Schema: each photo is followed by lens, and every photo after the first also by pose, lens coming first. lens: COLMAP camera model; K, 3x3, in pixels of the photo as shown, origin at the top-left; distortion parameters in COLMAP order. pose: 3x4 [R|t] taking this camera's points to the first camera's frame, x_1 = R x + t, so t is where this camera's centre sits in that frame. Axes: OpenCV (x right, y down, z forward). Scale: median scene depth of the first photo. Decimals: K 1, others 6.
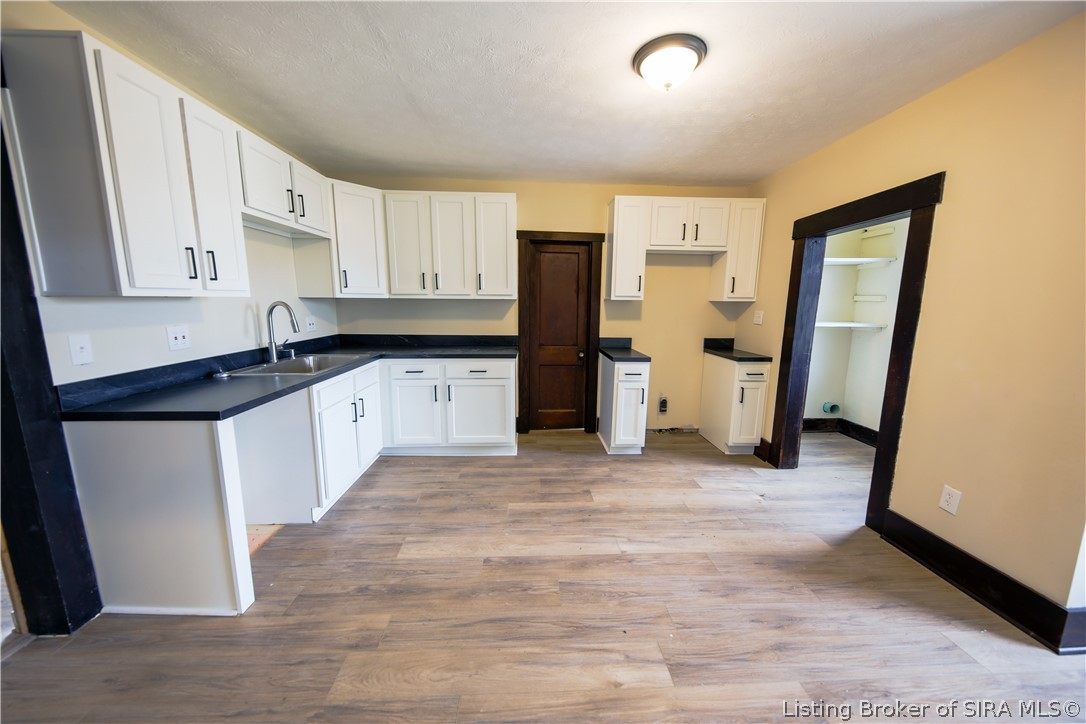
lens RADIAL K [[376.1, 0, 542.8], [0, 376.1, 358.8], [0, 0, 1]] dist [0.002270, -0.000144]
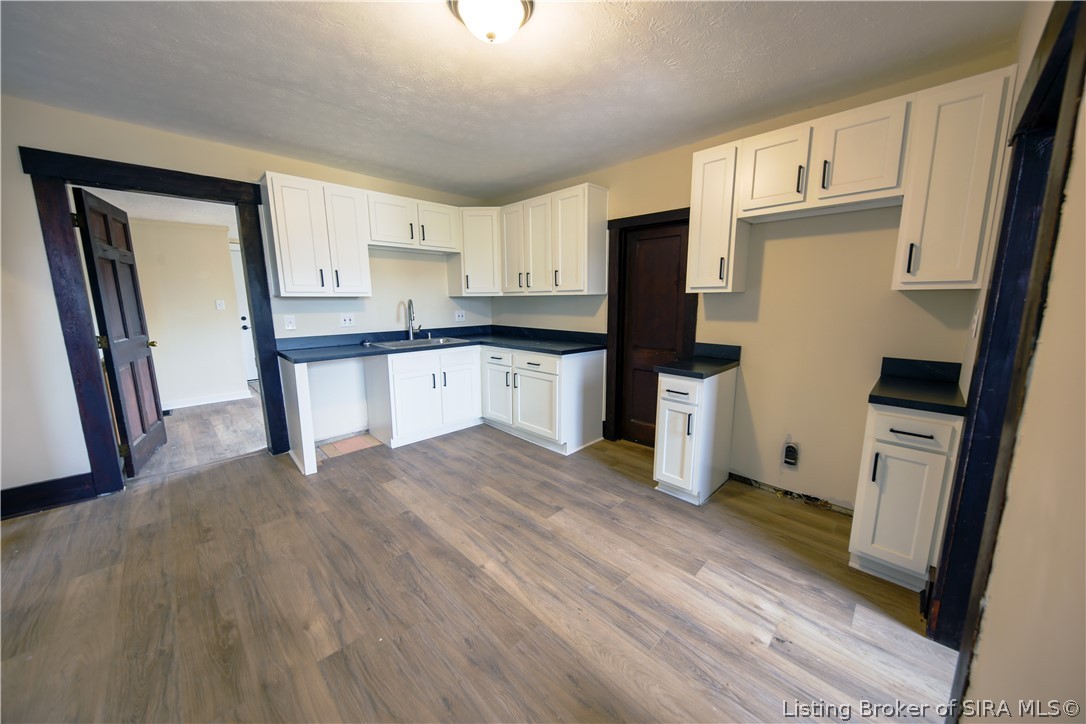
lens RADIAL K [[376.1, 0, 542.8], [0, 376.1, 358.8], [0, 0, 1]] dist [0.002270, -0.000144]
pose [[0.673421, 0.103995, -0.731908, 0.627539], [-0.102936, 0.993602, 0.046469, -0.033562], [0.732057, 0.044046, 0.679818, 0.309380]]
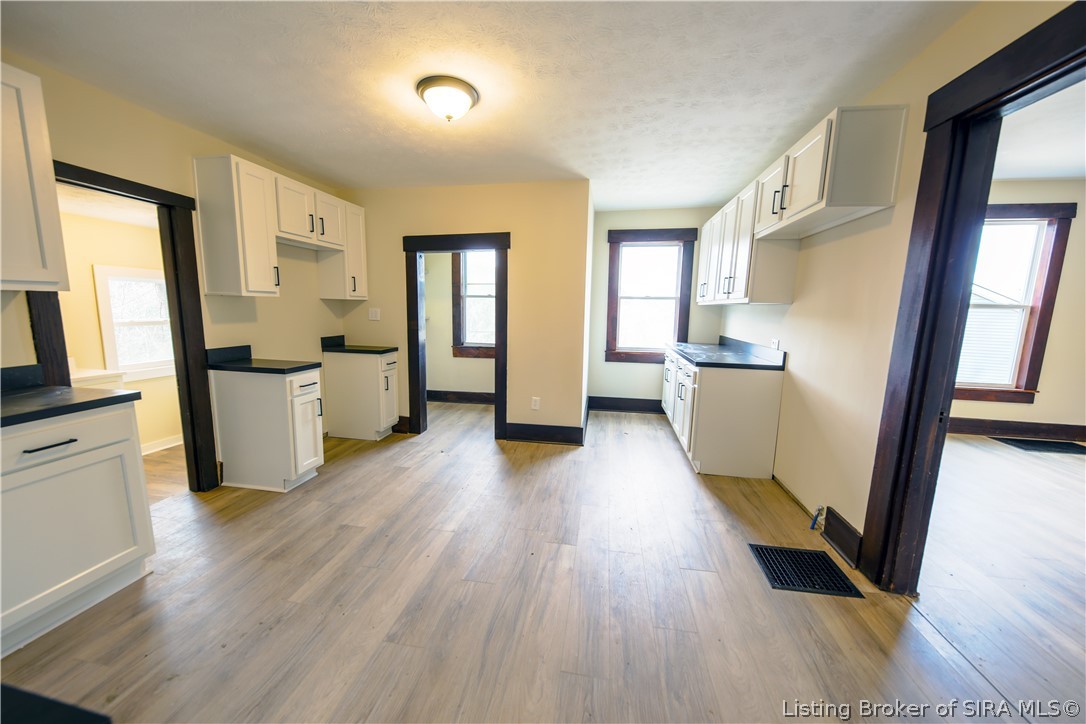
lens RADIAL K [[376.1, 0, 542.8], [0, 376.1, 358.8], [0, 0, 1]] dist [0.002270, -0.000144]
pose [[0.214641, -0.141457, 0.966395, -0.480809], [0.130034, 0.984786, 0.115268, -0.048013], [-0.967998, 0.100923, 0.229770, 0.299999]]
